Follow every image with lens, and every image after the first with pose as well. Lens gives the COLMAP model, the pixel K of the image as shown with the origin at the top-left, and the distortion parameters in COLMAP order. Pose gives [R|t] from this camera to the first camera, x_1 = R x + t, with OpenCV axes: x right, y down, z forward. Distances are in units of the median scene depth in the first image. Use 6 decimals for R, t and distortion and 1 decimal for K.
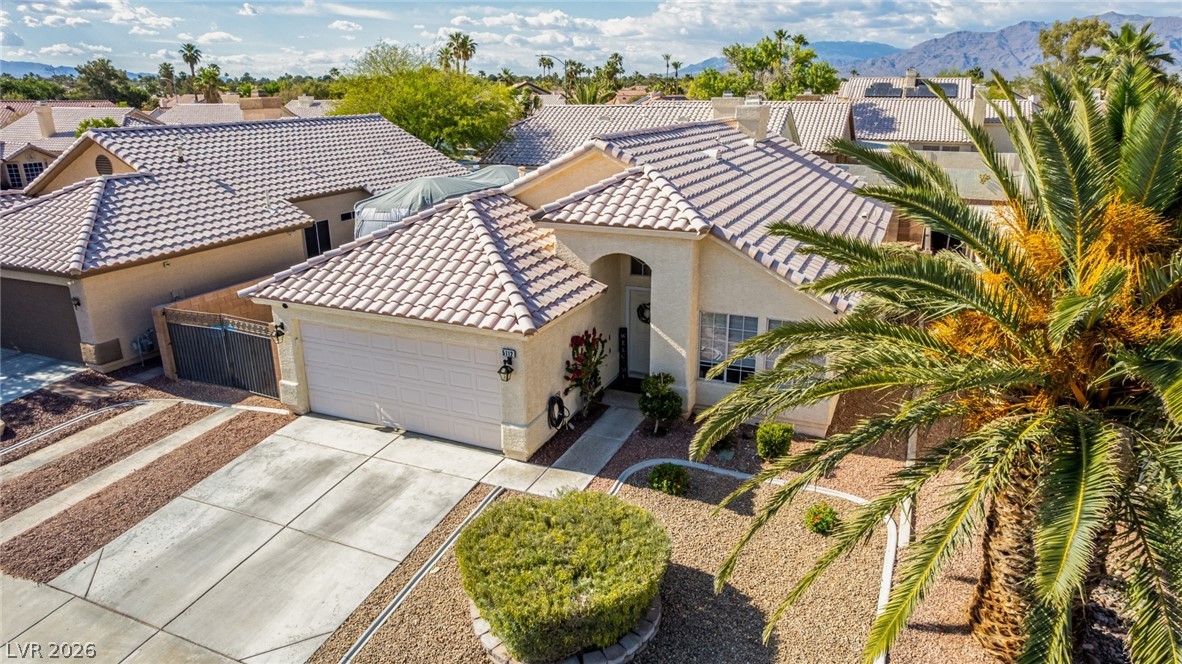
lens RADIAL K [[755.2, 0, 596.5], [0, 755.2, 343.2], [0, 0, 1]] dist [-0.076859, 0.073636]
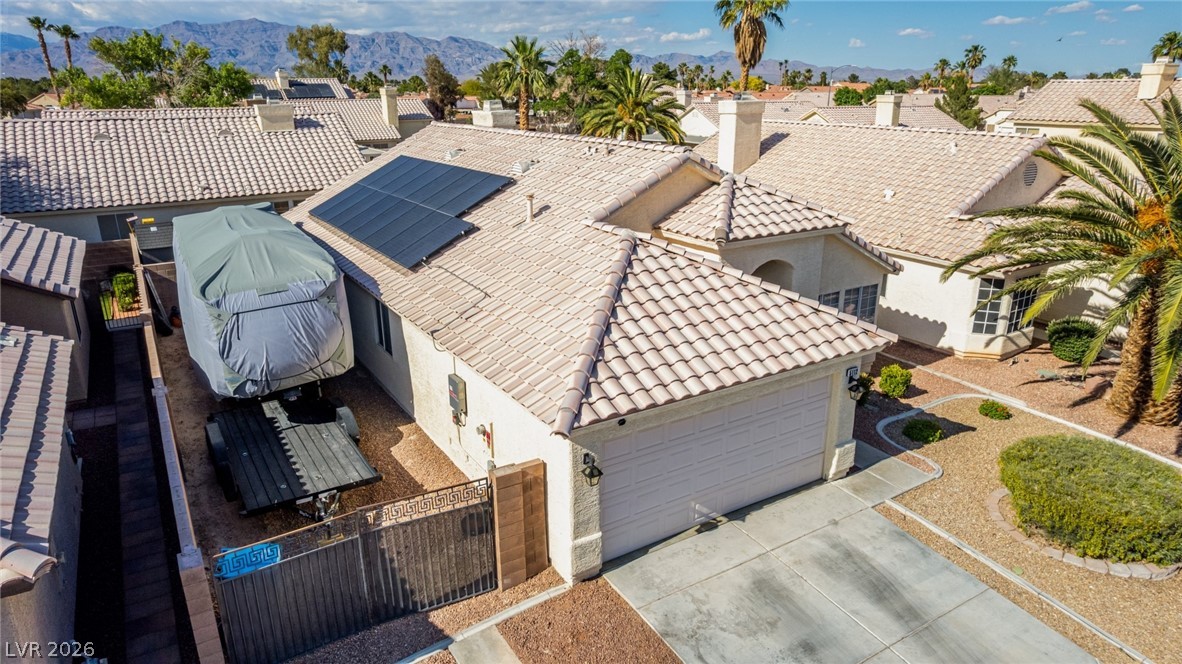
lens RADIAL K [[755.2, 0, 596.5], [0, 755.2, 343.2], [0, 0, 1]] dist [-0.076859, 0.073636]
pose [[0.563048, -0.266449, 0.782292, -0.933629], [0.265806, 0.954688, 0.133856, -0.212967], [-0.782511, 0.132571, 0.608359, 0.588306]]
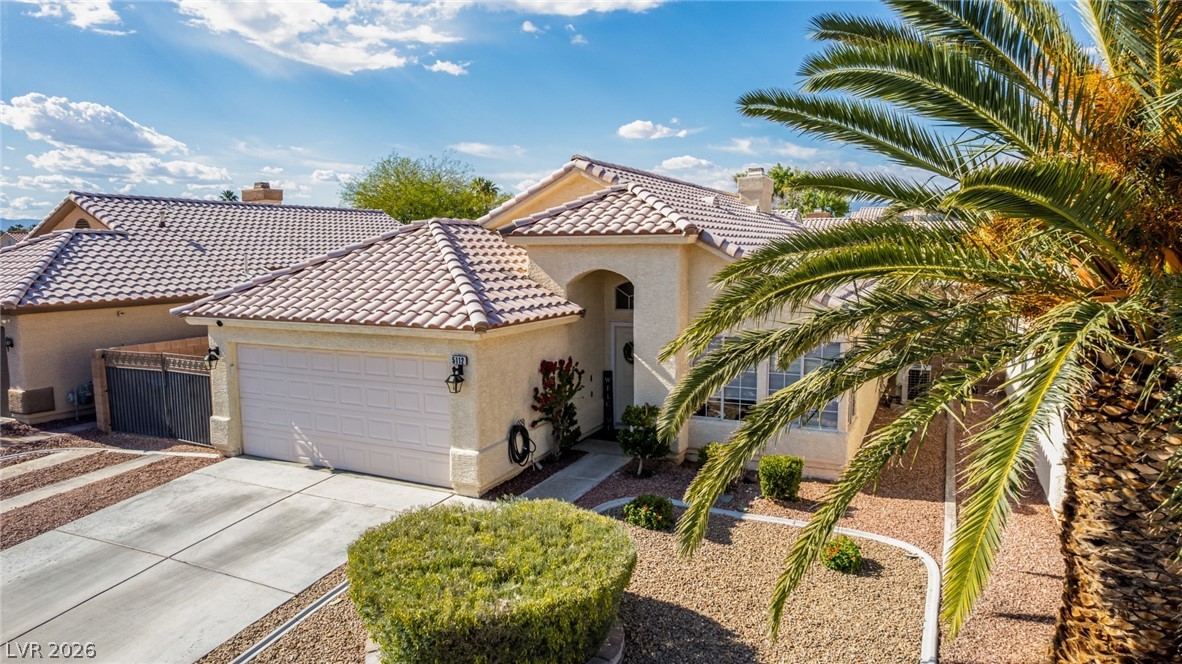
lens RADIAL K [[755.2, 0, 596.5], [0, 755.2, 343.2], [0, 0, 1]] dist [-0.076859, 0.073636]
pose [[0.999600, 0.003369, -0.028071, 0.054194], [-0.008887, 0.979994, -0.198828, 0.142907], [0.026839, 0.198998, 0.979632, 0.151017]]
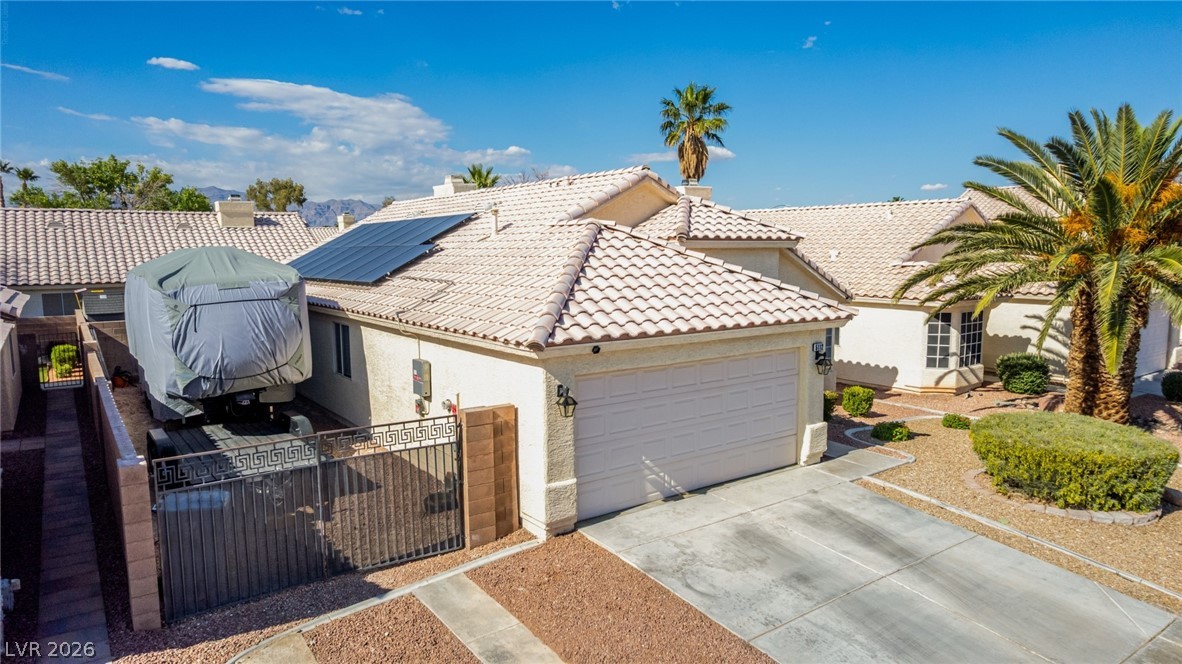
lens RADIAL K [[755.2, 0, 596.5], [0, 755.2, 343.2], [0, 0, 1]] dist [-0.076859, 0.073636]
pose [[0.505968, -0.105823, 0.856036, -0.979505], [0.280361, 0.958734, -0.047192, -0.023596], [-0.815717, 0.263877, 0.514757, 0.646455]]
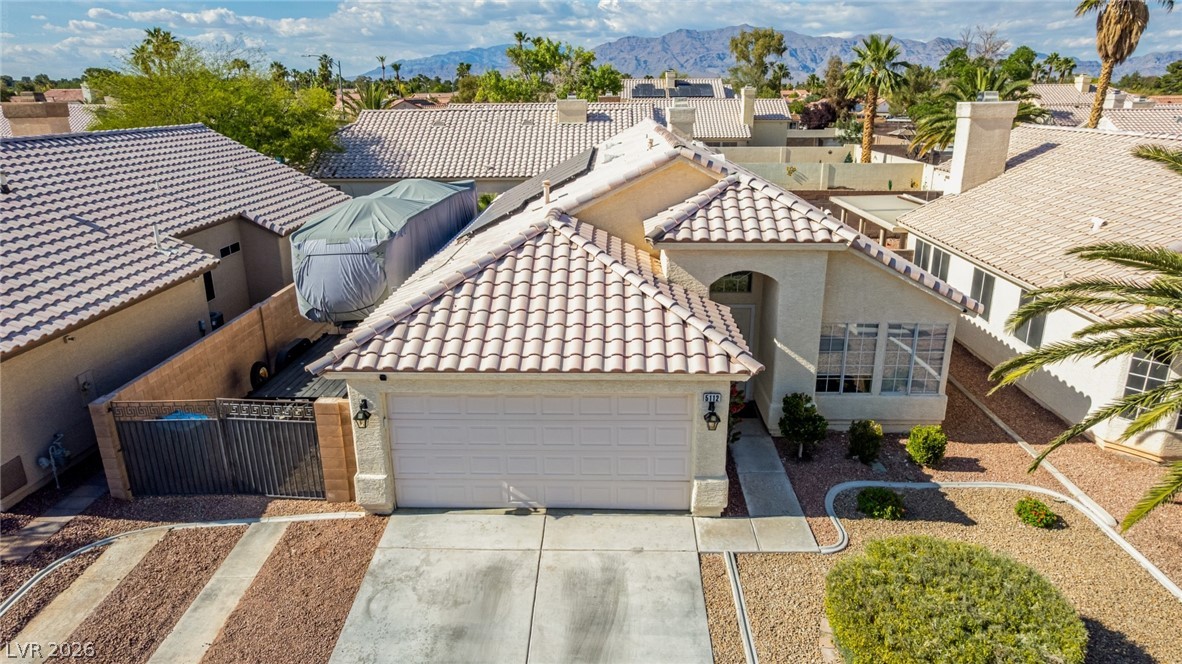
lens RADIAL K [[755.2, 0, 596.5], [0, 755.2, 343.2], [0, 0, 1]] dist [-0.076859, 0.073636]
pose [[0.926214, -0.120339, 0.357276, -0.478665], [0.121290, 0.992419, 0.019835, -0.072572], [-0.356954, 0.024963, 0.933788, 0.212234]]
